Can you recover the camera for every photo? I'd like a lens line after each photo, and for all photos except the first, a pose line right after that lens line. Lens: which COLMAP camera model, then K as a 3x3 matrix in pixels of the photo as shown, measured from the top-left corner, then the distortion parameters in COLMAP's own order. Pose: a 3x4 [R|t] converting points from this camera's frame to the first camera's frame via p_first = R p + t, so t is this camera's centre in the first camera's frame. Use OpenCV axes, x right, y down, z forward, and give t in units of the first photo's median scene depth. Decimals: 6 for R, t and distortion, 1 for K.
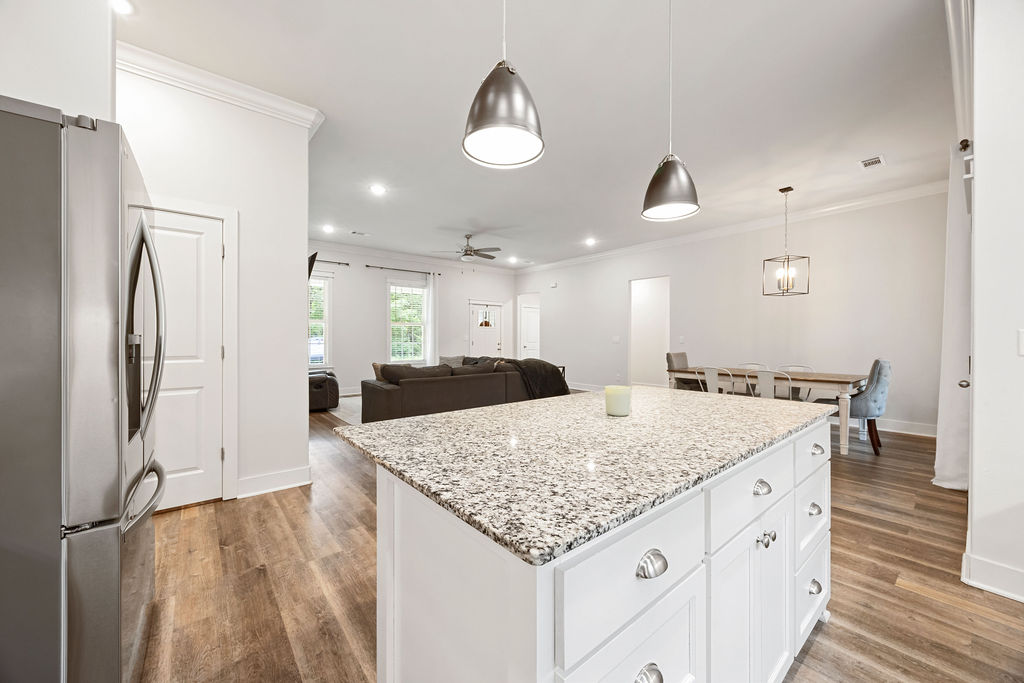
lens RADIAL K [[387.3, 0, 516.8], [0, 387.3, 339.0], [0, 0, 1]] dist [-0.001076, -0.000469]
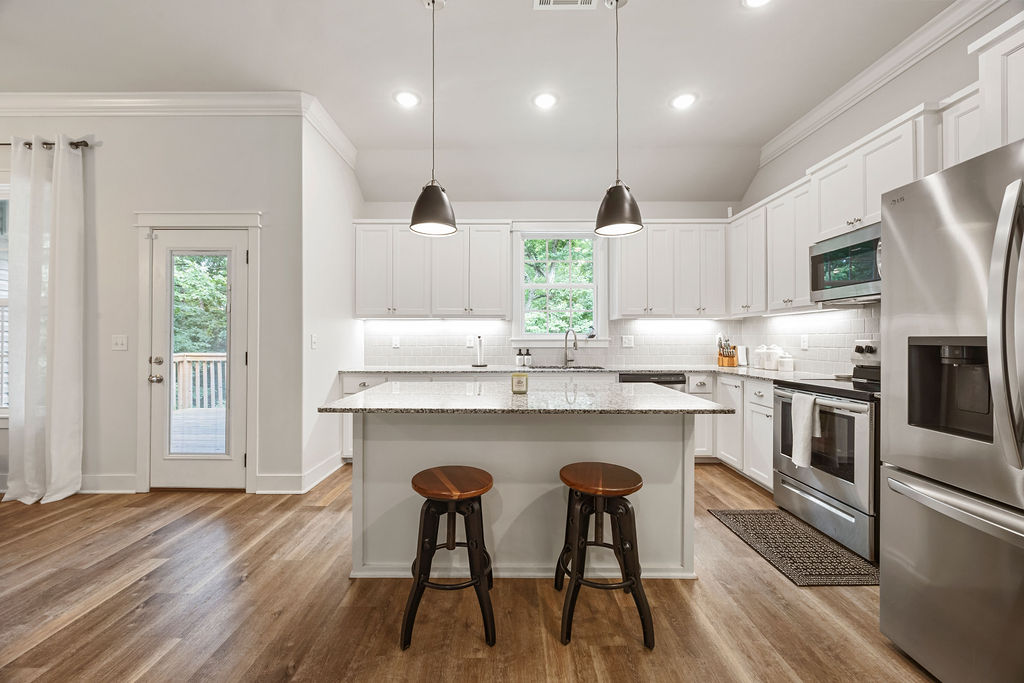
lens RADIAL K [[387.3, 0, 503.9], [0, 387.3, 339.8], [0, 0, 1]] dist [-0.001076, -0.000469]
pose [[-0.753275, -0.002296, 0.657701, -0.106801], [-0.000505, 0.999996, 0.002912, -0.001278], [-0.657705, 0.001861, -0.753273, 0.349818]]
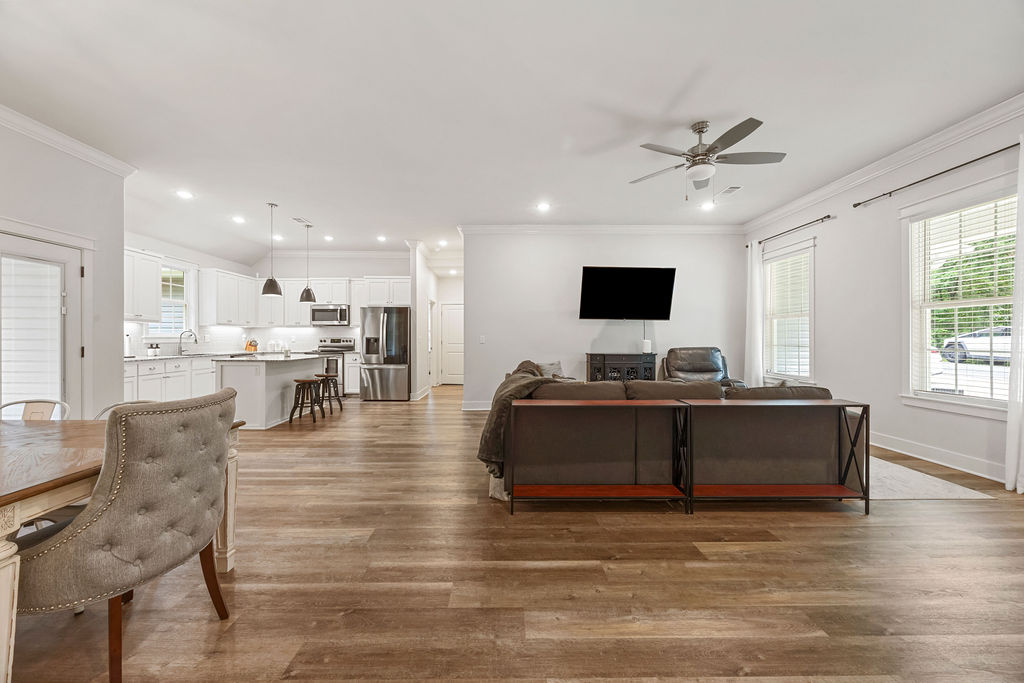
lens RADIAL K [[387.3, 0, 503.7], [0, 387.3, 338.7], [0, 0, 1]] dist [-0.001076, -0.000469]
pose [[-0.647539, -0.001865, -0.762030, 0.311568], [-0.004120, 0.999991, 0.001053, -0.001119], [0.762021, 0.003821, -0.647541, 0.877694]]
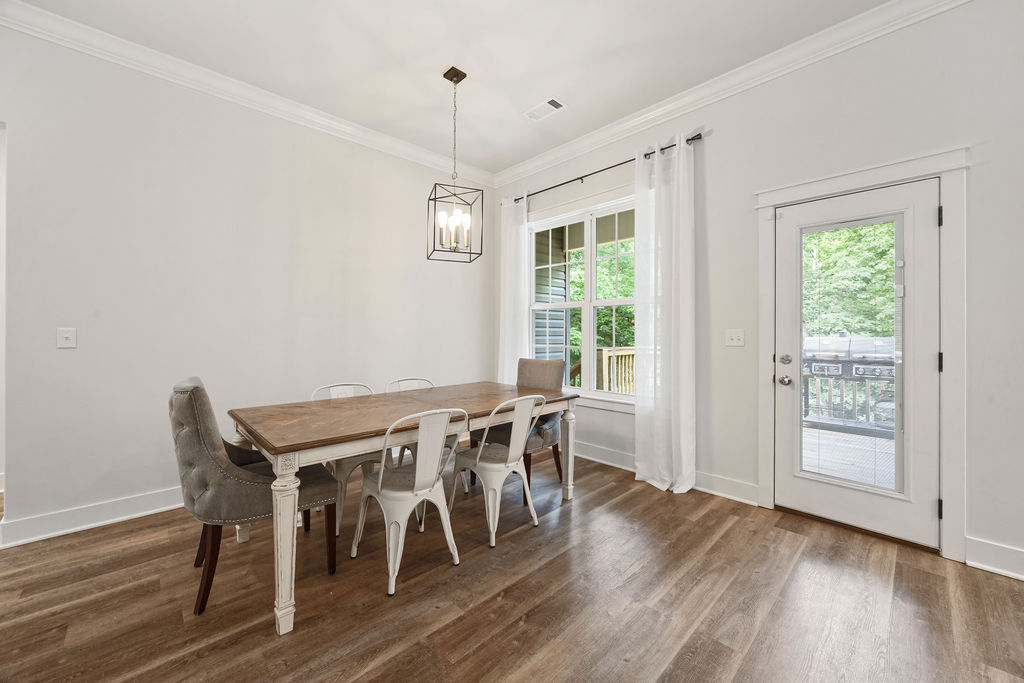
lens RADIAL K [[387.3, 0, 505.1], [0, 387.3, 331.9], [0, 0, 1]] dist [-0.001076, -0.000469]
pose [[-0.044492, 0.000564, 0.999010, 0.064371], [0.001726, 0.999998, -0.000488, -0.002473], [-0.999008, 0.001703, -0.044493, 0.518410]]
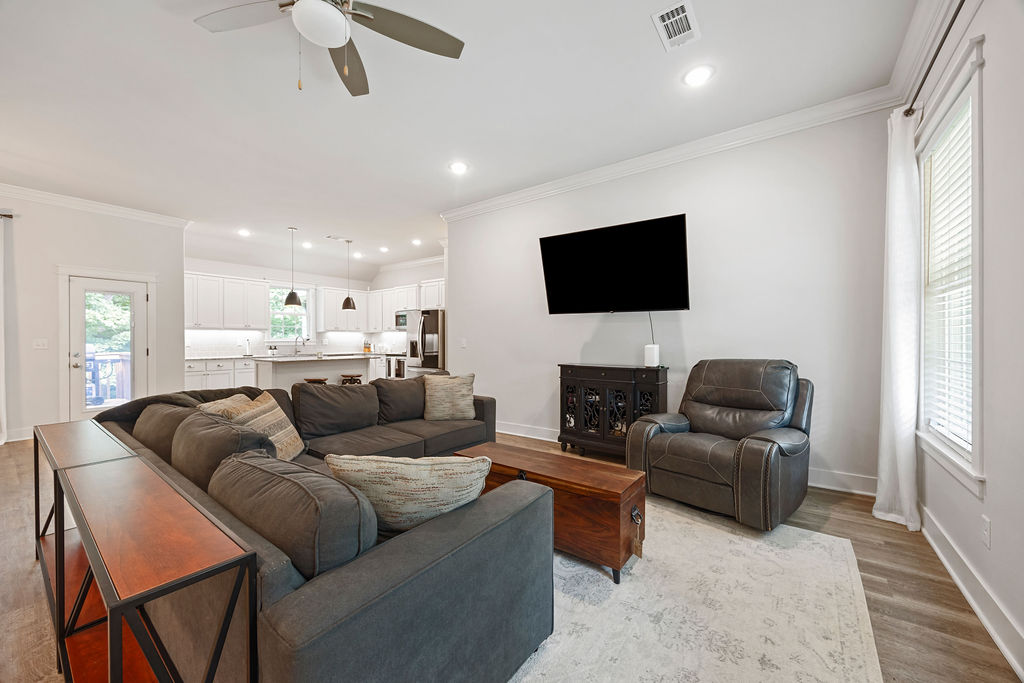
lens RADIAL K [[387.3, 0, 505.0], [0, 387.3, 341.8], [0, 0, 1]] dist [-0.001076, -0.000469]
pose [[-0.975442, 0.000126, -0.220257, -0.144067], [-0.001059, 0.999986, 0.005262, -0.004464], [0.220254, 0.005366, -0.975428, 0.989893]]
